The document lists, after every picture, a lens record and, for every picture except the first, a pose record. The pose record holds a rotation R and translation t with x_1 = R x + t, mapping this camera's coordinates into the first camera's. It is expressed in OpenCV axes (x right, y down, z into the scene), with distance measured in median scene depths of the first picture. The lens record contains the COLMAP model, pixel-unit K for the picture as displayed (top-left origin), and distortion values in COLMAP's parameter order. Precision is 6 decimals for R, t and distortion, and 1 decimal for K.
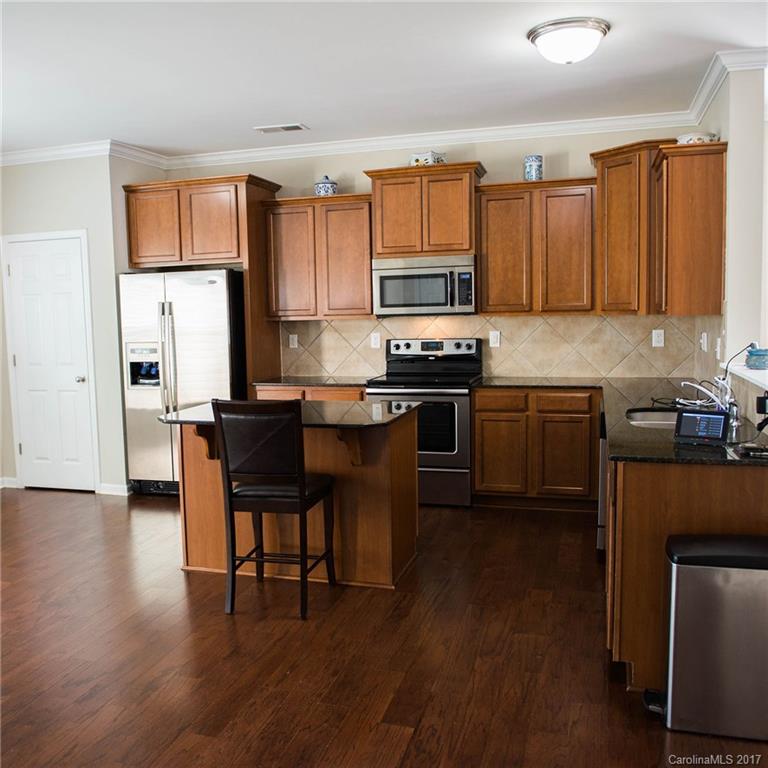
lens RADIAL K [[779.5, 0, 384.0], [0, 779.5, 384.0], [0, 0, 1]] dist [-0.053223, -0.014104]
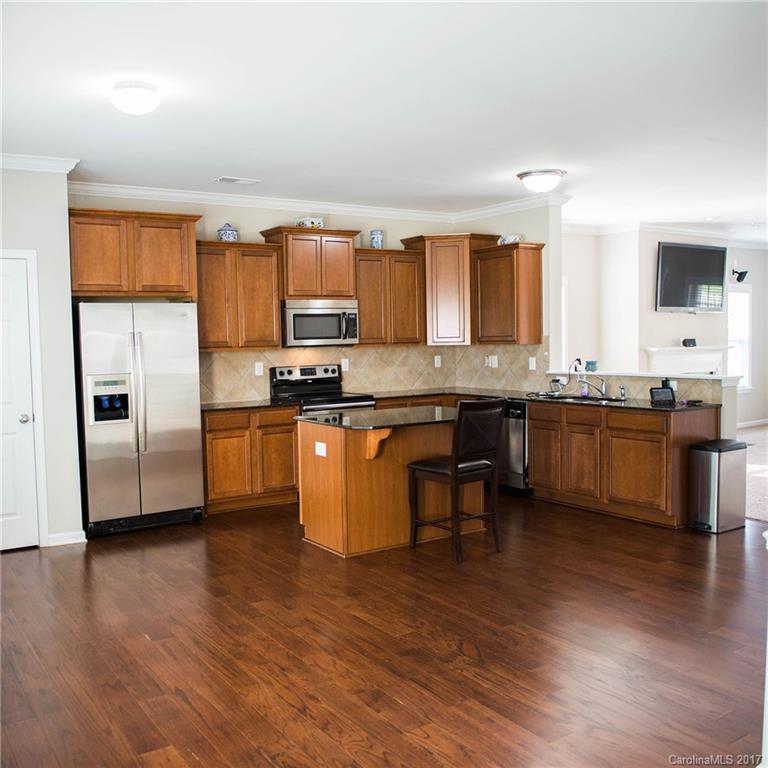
lens RADIAL K [[779.5, 0, 384.0], [0, 779.5, 384.0], [0, 0, 1]] dist [-0.053223, -0.014104]
pose [[0.626648, -0.036340, 0.778454, -0.836158], [0.082320, 0.996410, -0.019753, 0.004955], [-0.774942, 0.076461, 0.627390, 0.137622]]
